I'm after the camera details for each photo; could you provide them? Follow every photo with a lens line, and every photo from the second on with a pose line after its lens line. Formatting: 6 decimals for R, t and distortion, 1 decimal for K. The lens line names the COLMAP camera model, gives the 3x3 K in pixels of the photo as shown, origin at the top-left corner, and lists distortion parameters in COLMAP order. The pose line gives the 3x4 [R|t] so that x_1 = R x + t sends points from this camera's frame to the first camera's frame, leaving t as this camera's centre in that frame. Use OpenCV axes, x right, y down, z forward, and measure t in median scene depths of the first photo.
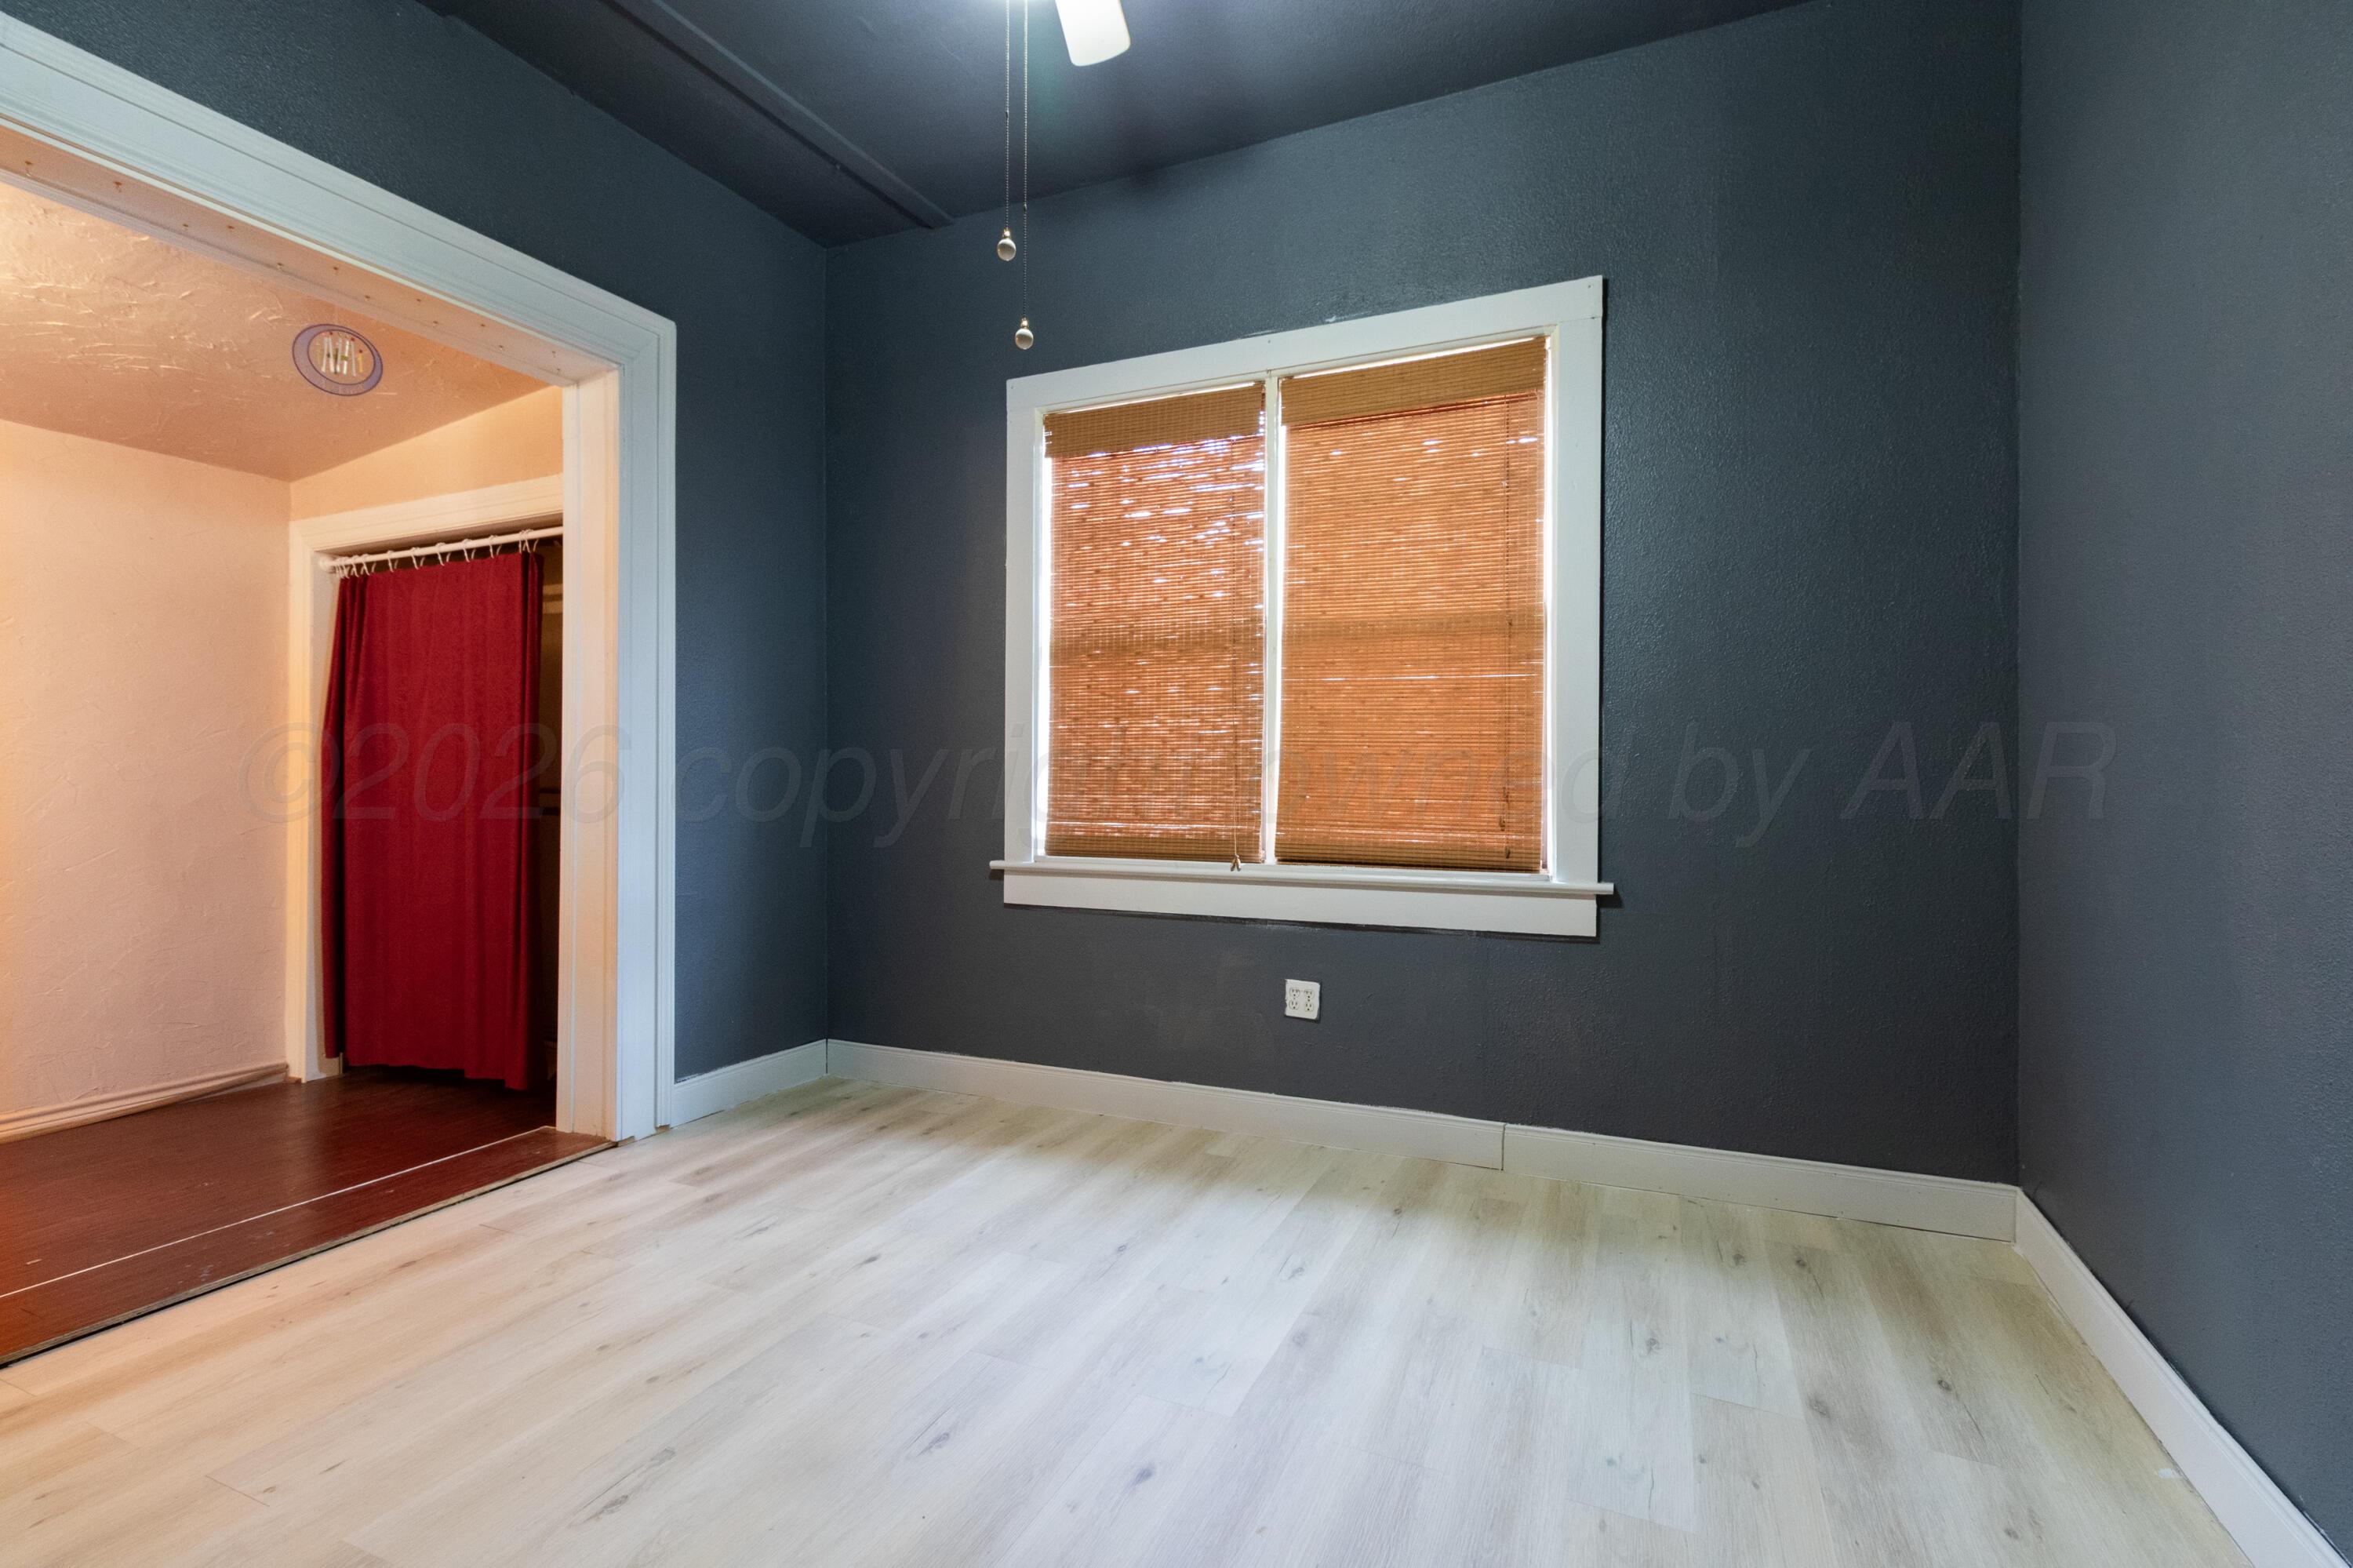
lens RADIAL K [[1144.3, 0, 1171.0], [0, 1144.3, 786.3], [0, 0, 1]] dist [0.002505, 0.000016]
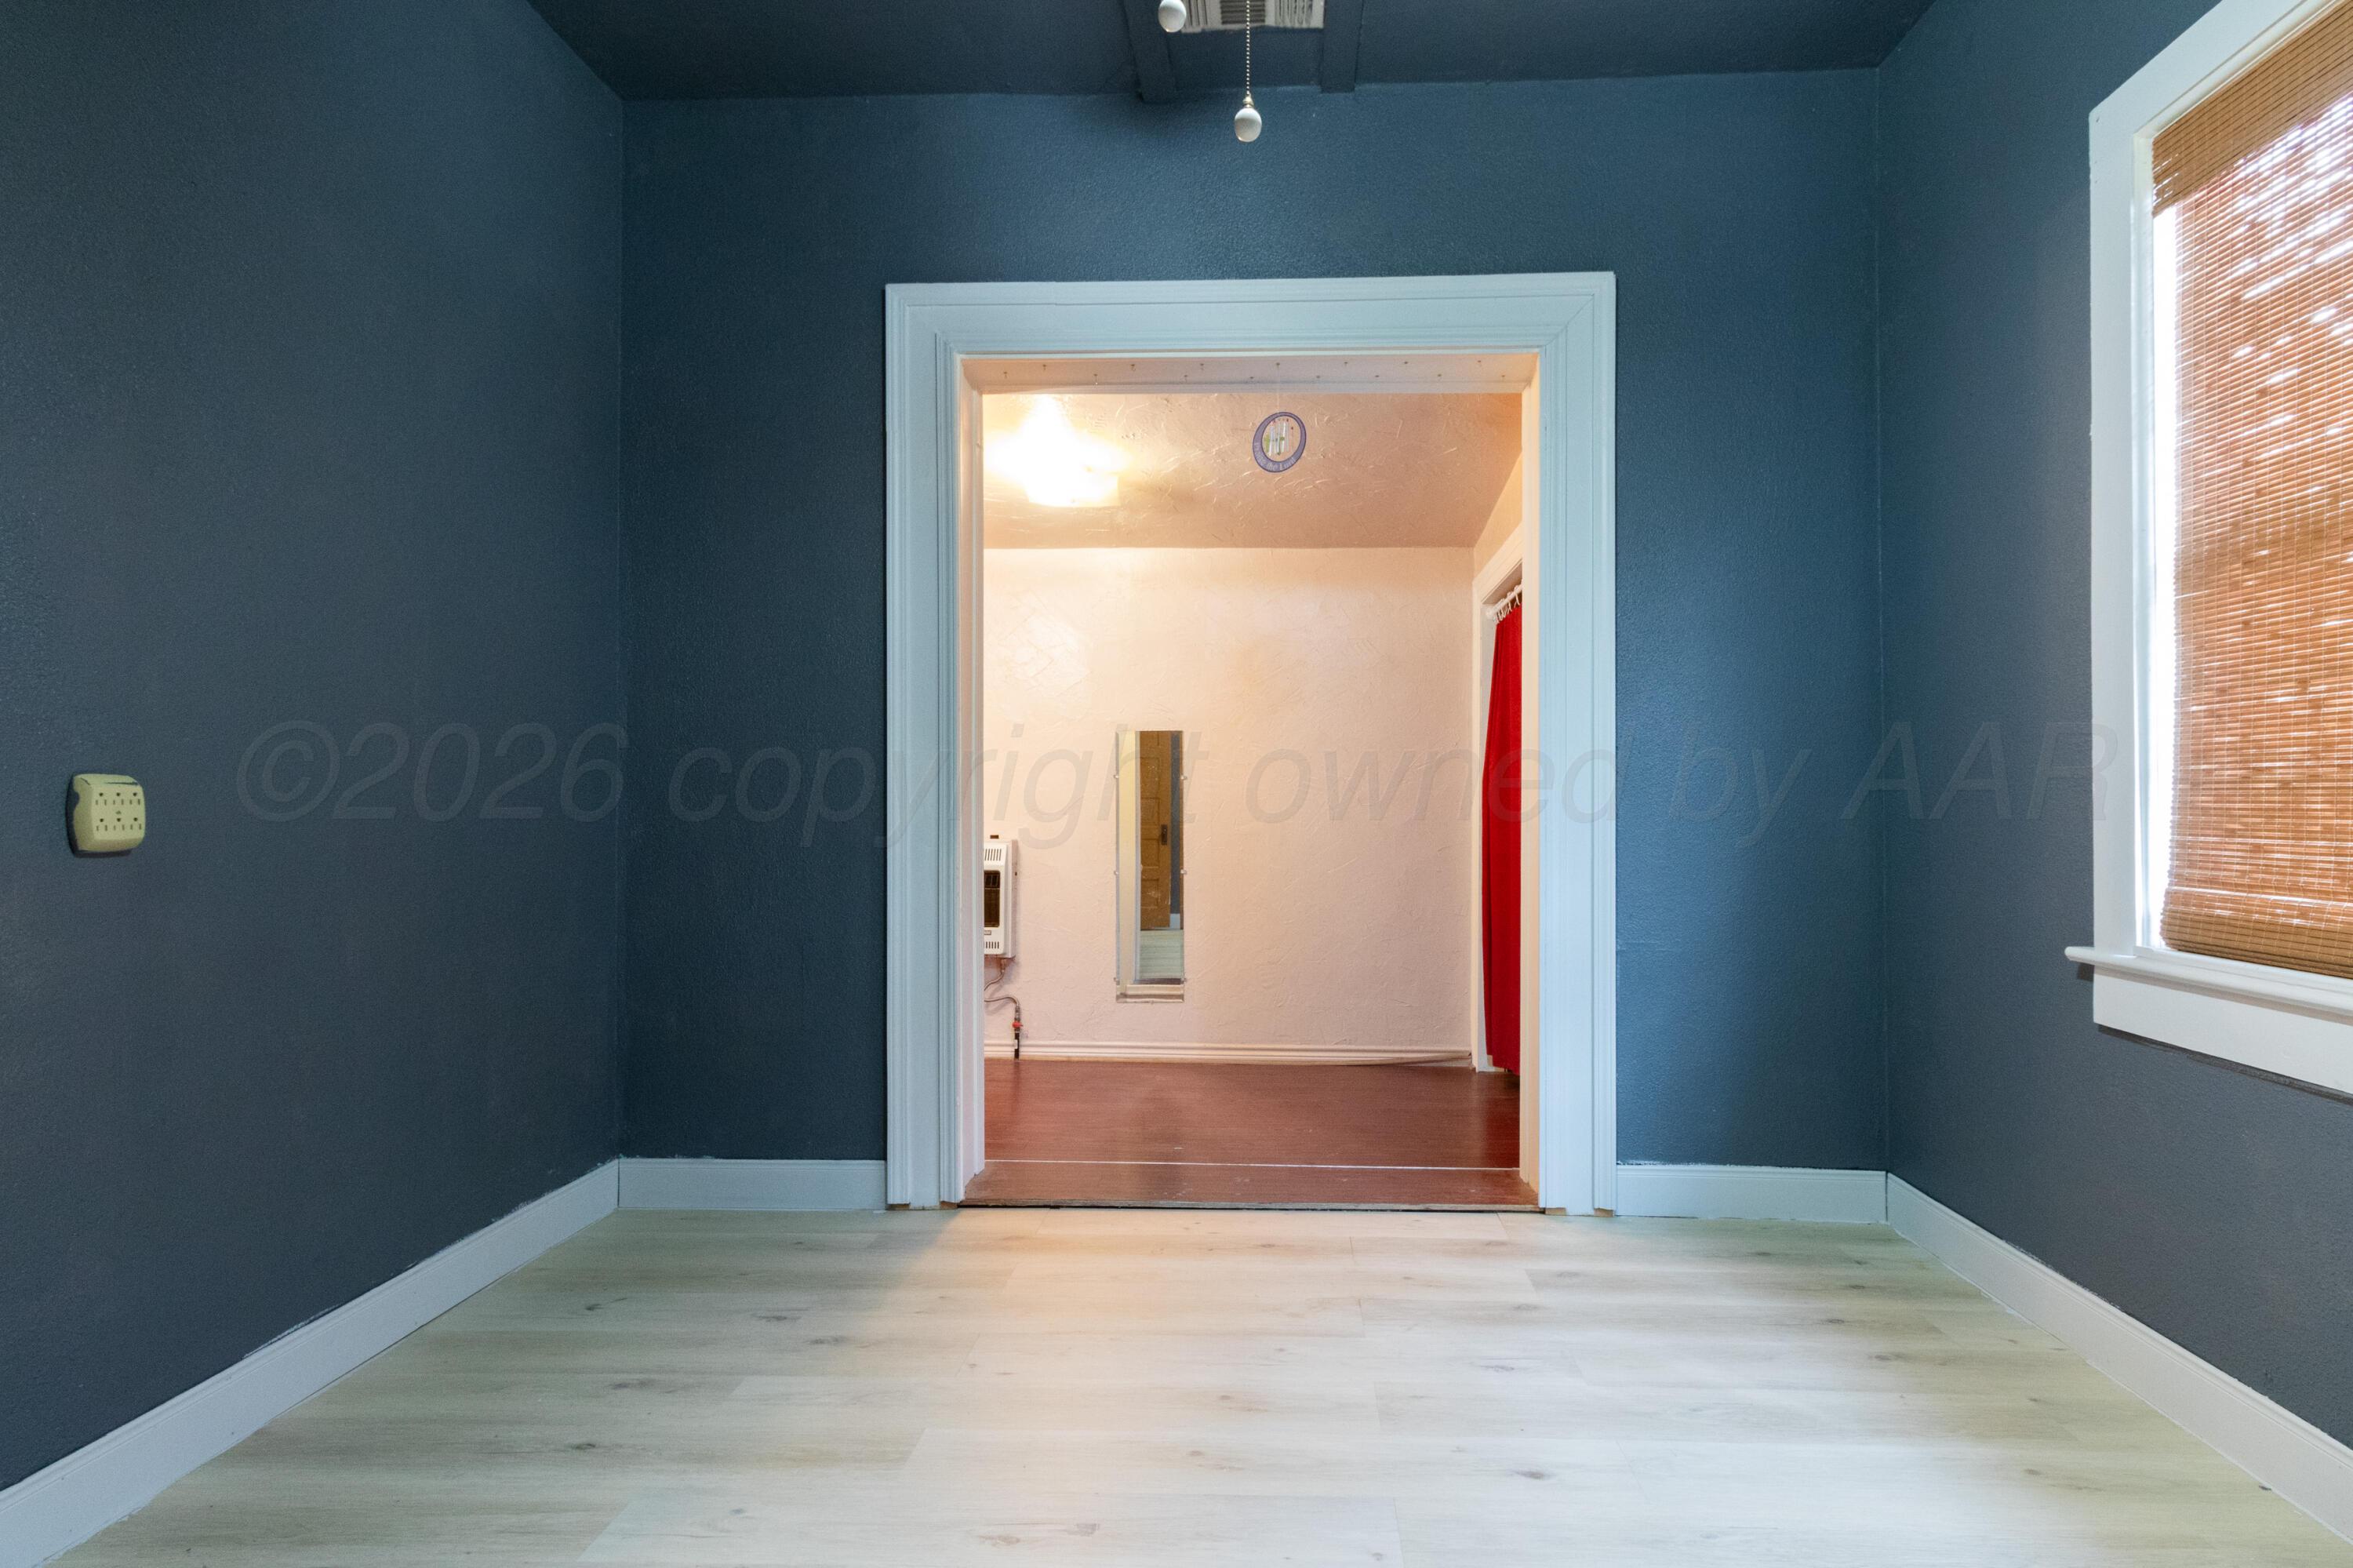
lens RADIAL K [[1141.5, 0, 1181.0], [0, 1141.5, 794.0], [0, 0, 1]] dist [0.002100, -0.000216]
pose [[0.349358, -0.006916, -0.936964, 0.238757], [-0.008547, 0.999908, -0.010567, -0.002638], [0.936950, 0.011700, 0.349267, 0.383885]]
